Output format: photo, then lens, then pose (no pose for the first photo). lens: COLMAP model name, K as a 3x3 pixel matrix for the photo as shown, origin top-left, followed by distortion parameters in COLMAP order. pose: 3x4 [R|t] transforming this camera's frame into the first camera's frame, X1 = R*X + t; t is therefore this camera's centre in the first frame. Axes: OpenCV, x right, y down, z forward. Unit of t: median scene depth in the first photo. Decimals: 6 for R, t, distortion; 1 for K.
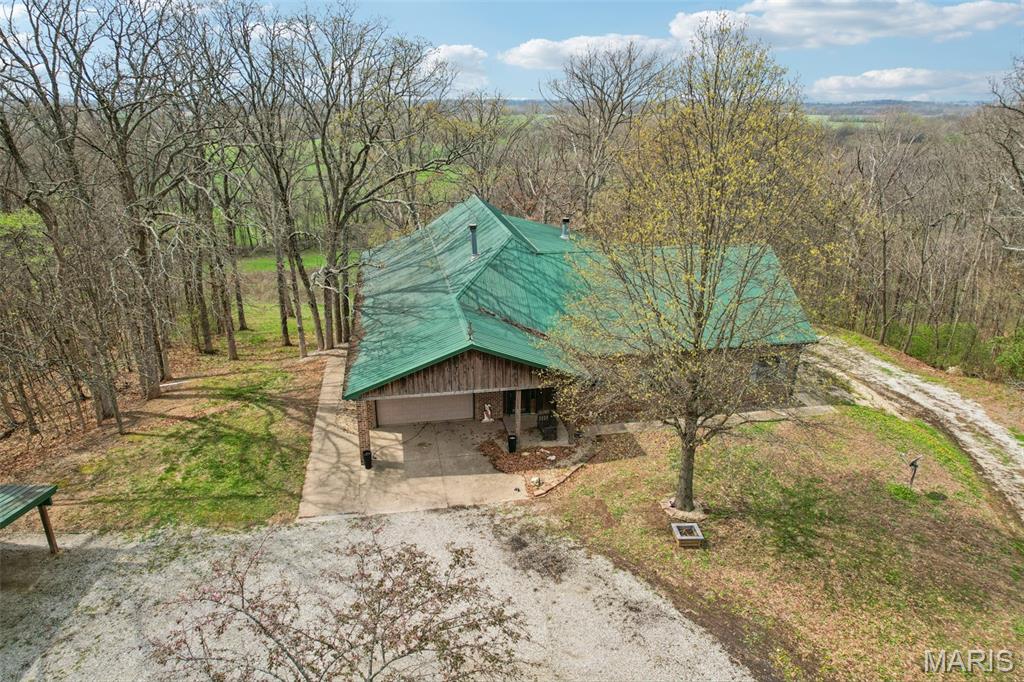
lens RADIAL K [[658.0, 0, 518.1], [0, 658.0, 342.3], [0, 0, 1]] dist [-0.014812, 0.013856]
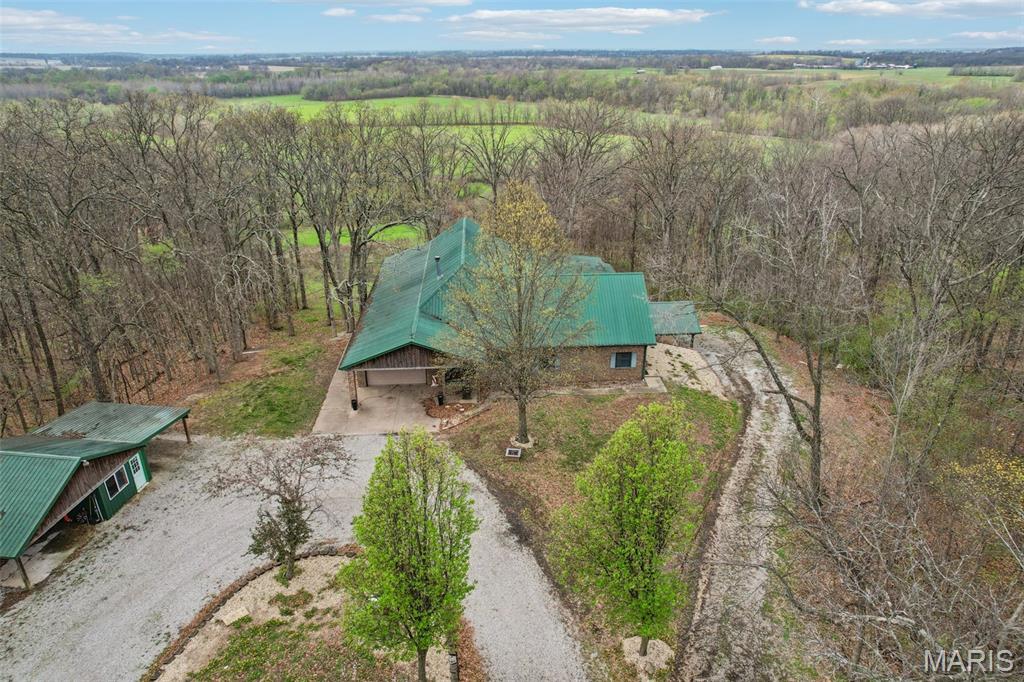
lens RADIAL K [[658.0, 0, 510.4], [0, 658.0, 339.0], [0, 0, 1]] dist [-0.014812, 0.013856]
pose [[0.991420, 0.036605, -0.125486, 0.384316], [-0.029330, 0.997807, 0.059336, -0.108062], [0.127383, -0.055146, 0.990319, -0.640948]]
